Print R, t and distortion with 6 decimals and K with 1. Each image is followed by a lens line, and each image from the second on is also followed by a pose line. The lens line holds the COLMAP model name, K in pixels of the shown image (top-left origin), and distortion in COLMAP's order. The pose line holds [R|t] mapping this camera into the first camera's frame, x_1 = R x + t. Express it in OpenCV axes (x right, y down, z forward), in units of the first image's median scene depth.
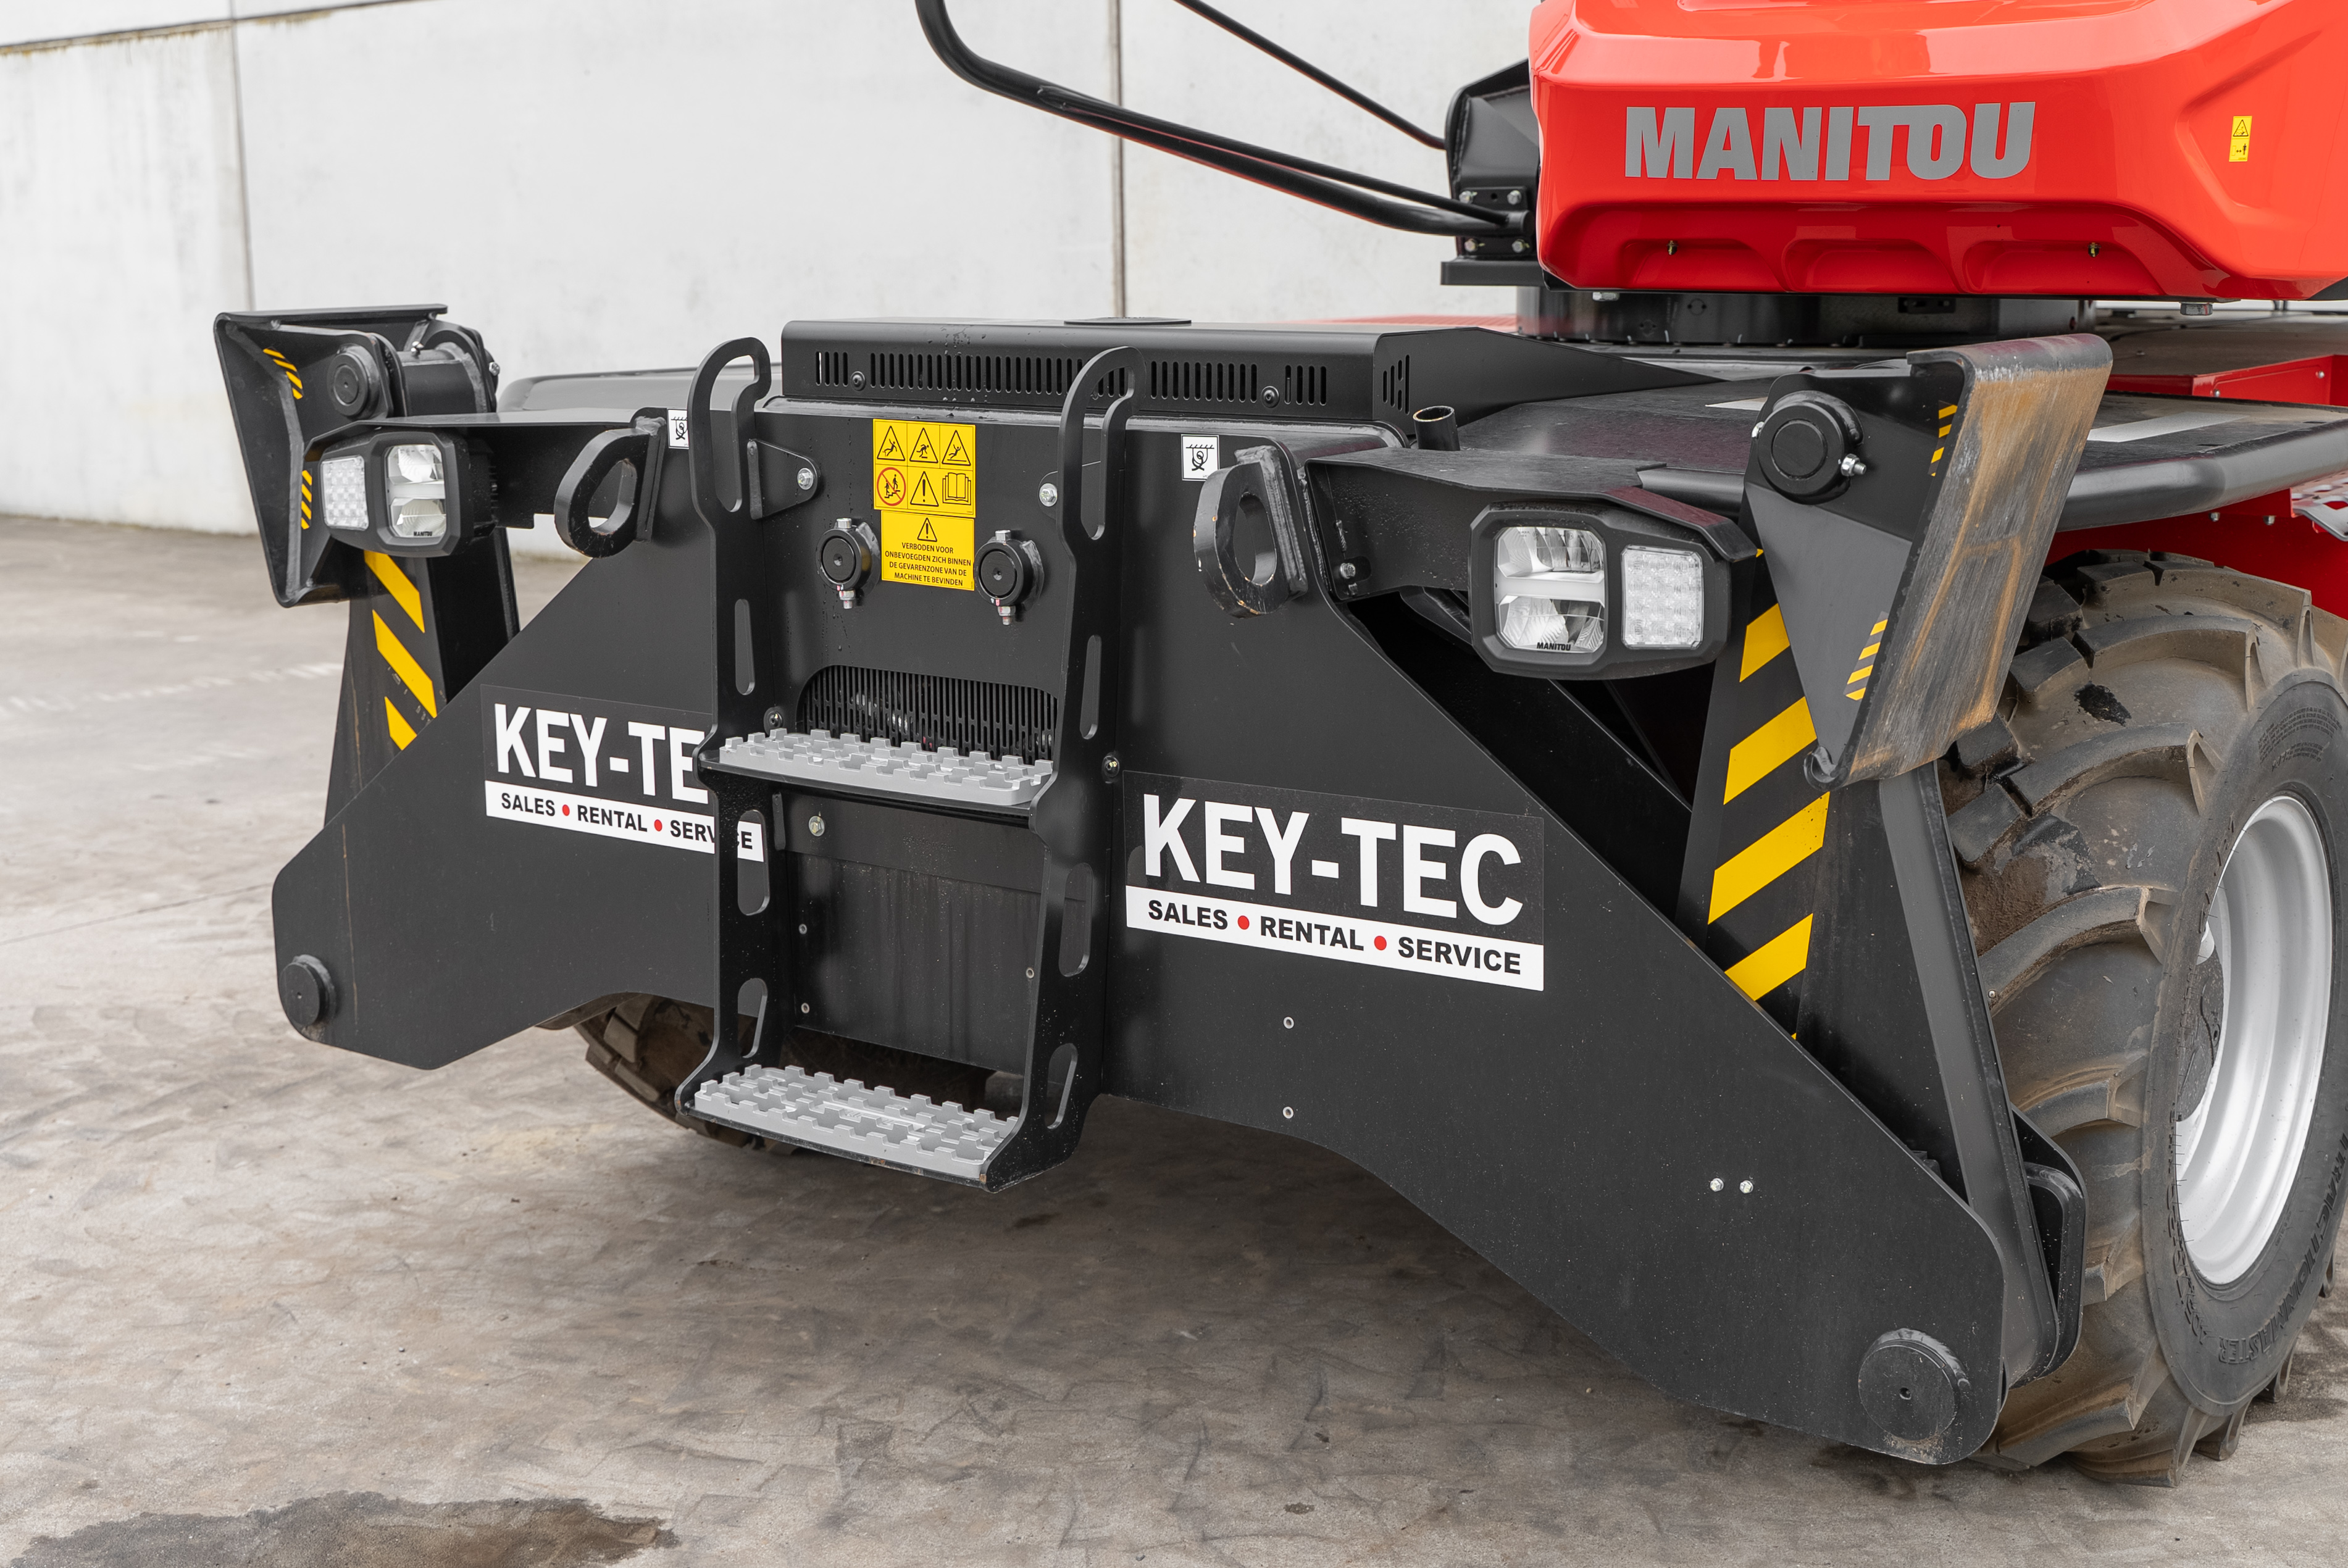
lens RADIAL K [[2751.4, 0, 1174.0], [0, 2751.4, 784.0], [0, 0, 1]] dist [-0.013449, 0.018928]
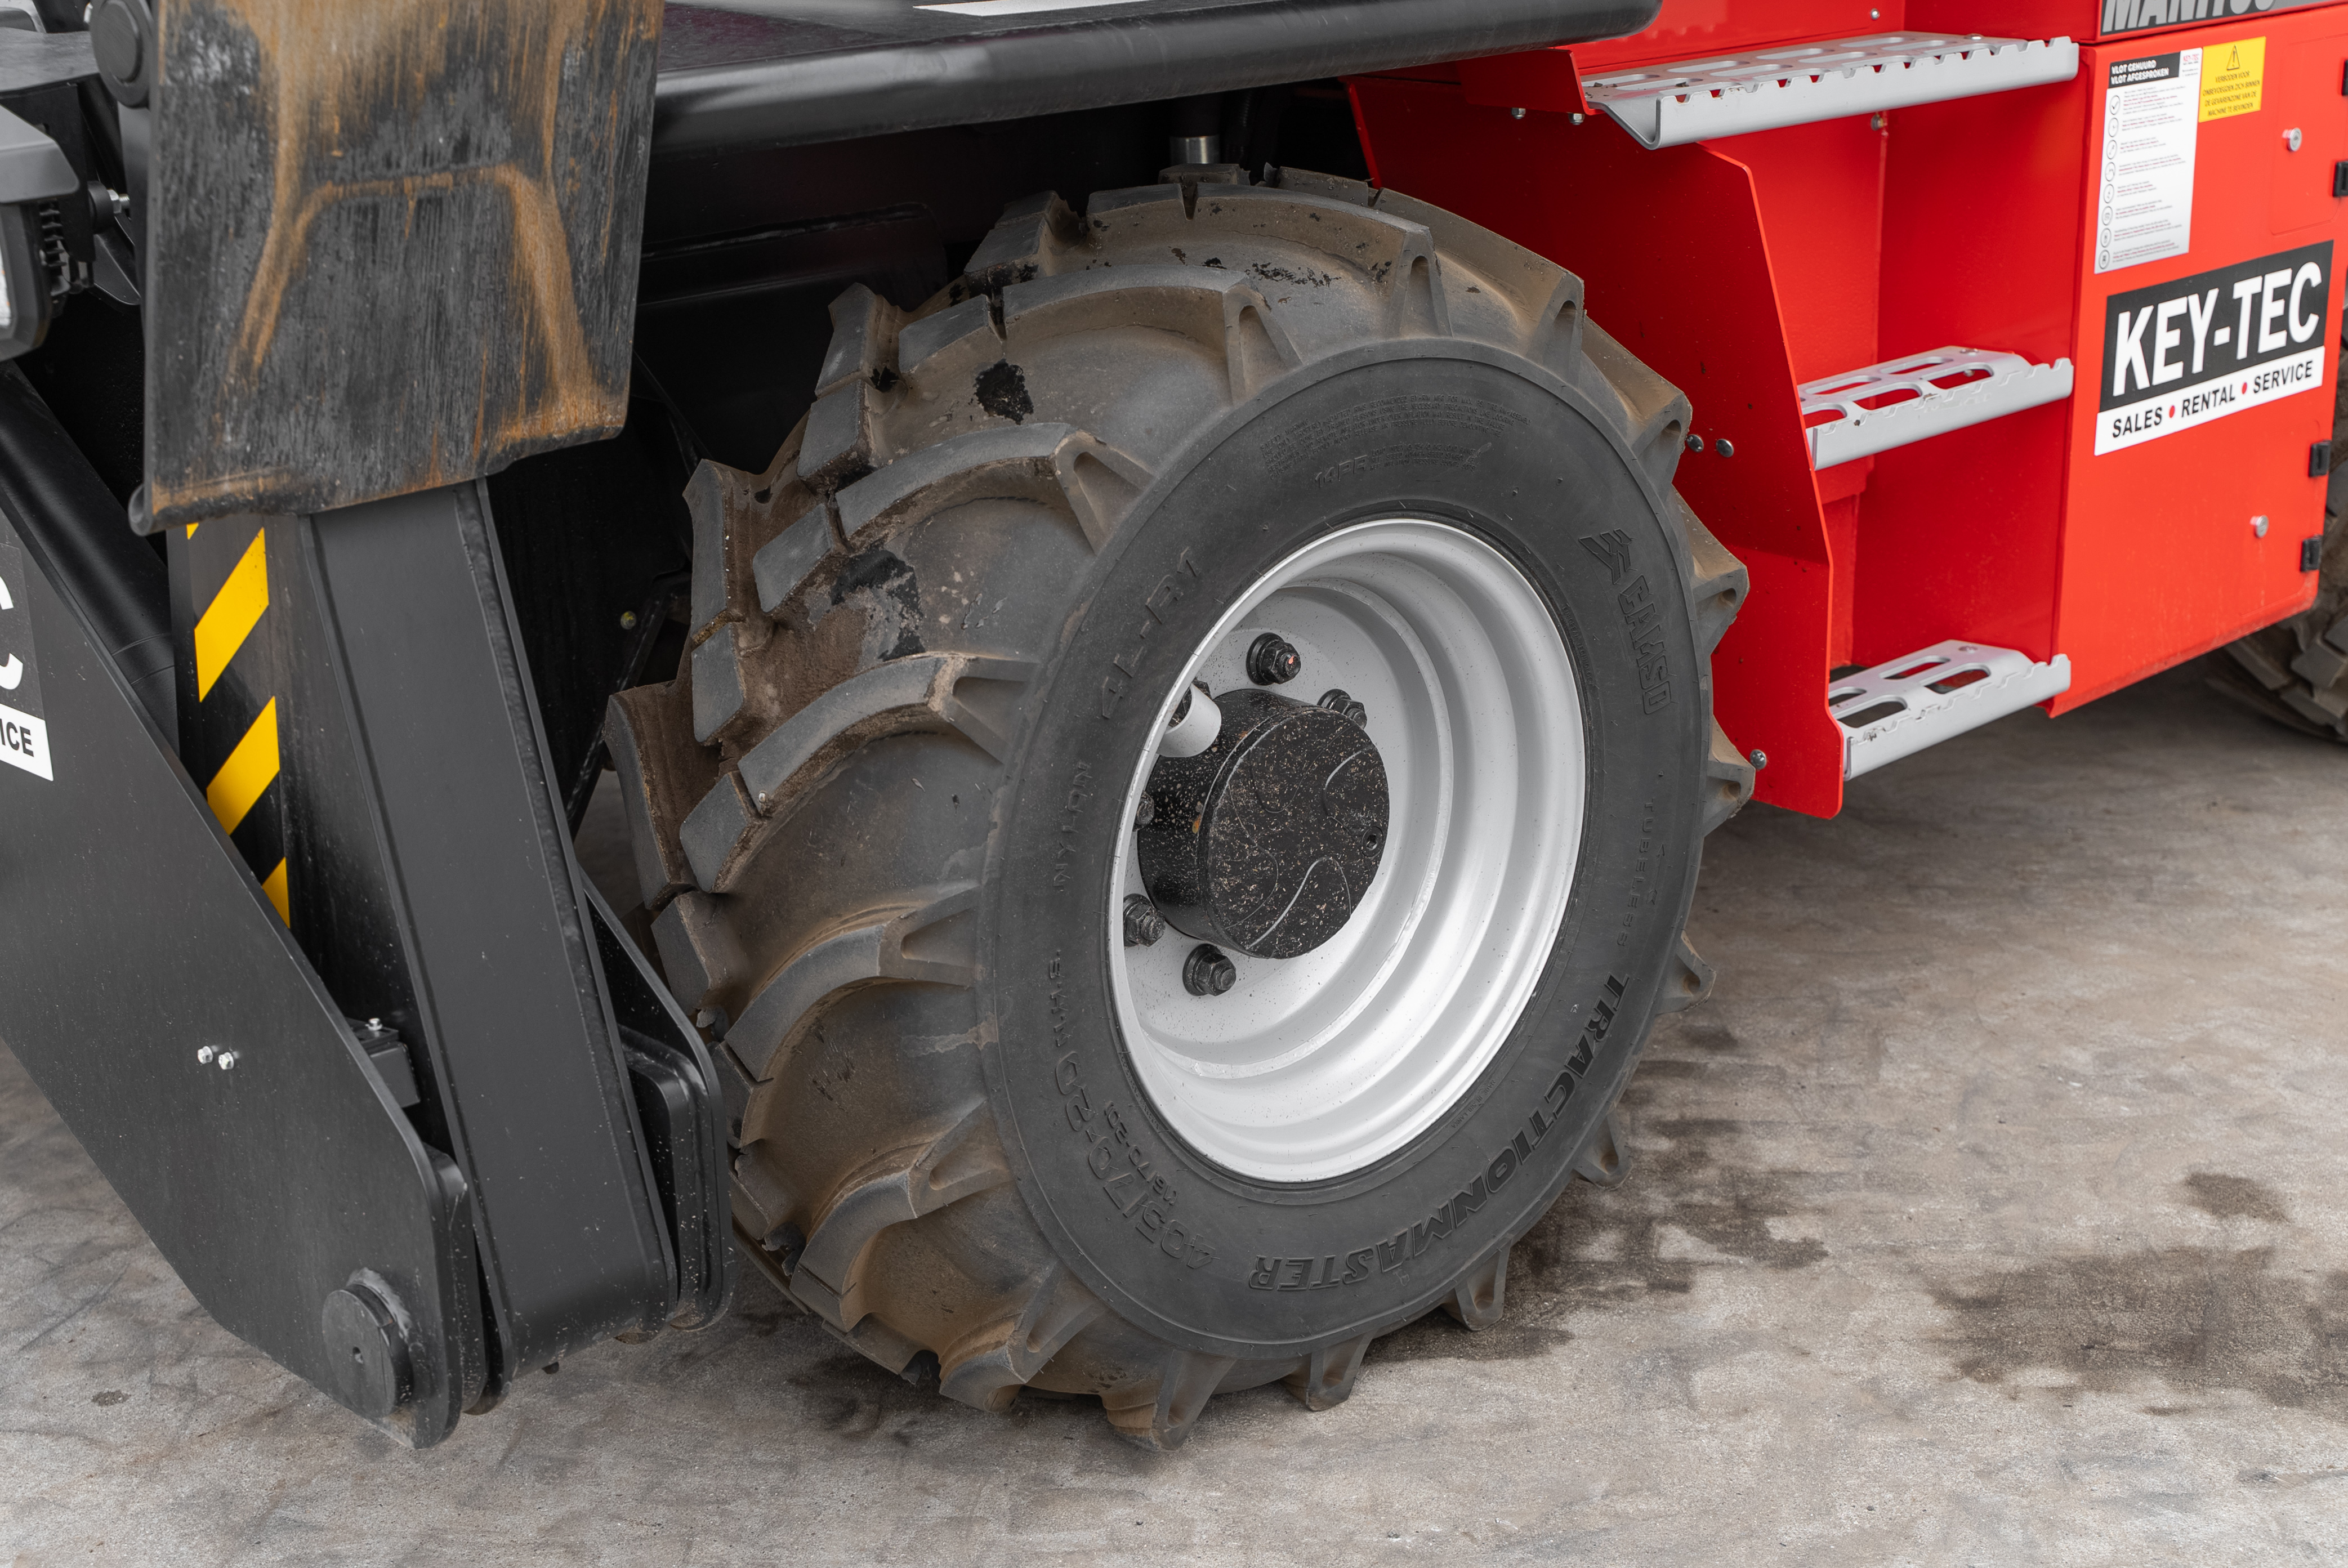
lens RADIAL K [[3198.6, 0, 1174.0], [0, 3198.6, 784.0], [0, 0, 1]] dist [-0.008061, 0.032921]
pose [[0.988487, 0.035203, -0.147154, 0.522433], [-0.016169, 0.991566, 0.128594, -0.036804], [0.150439, -0.124734, 0.980719, 0.186952]]
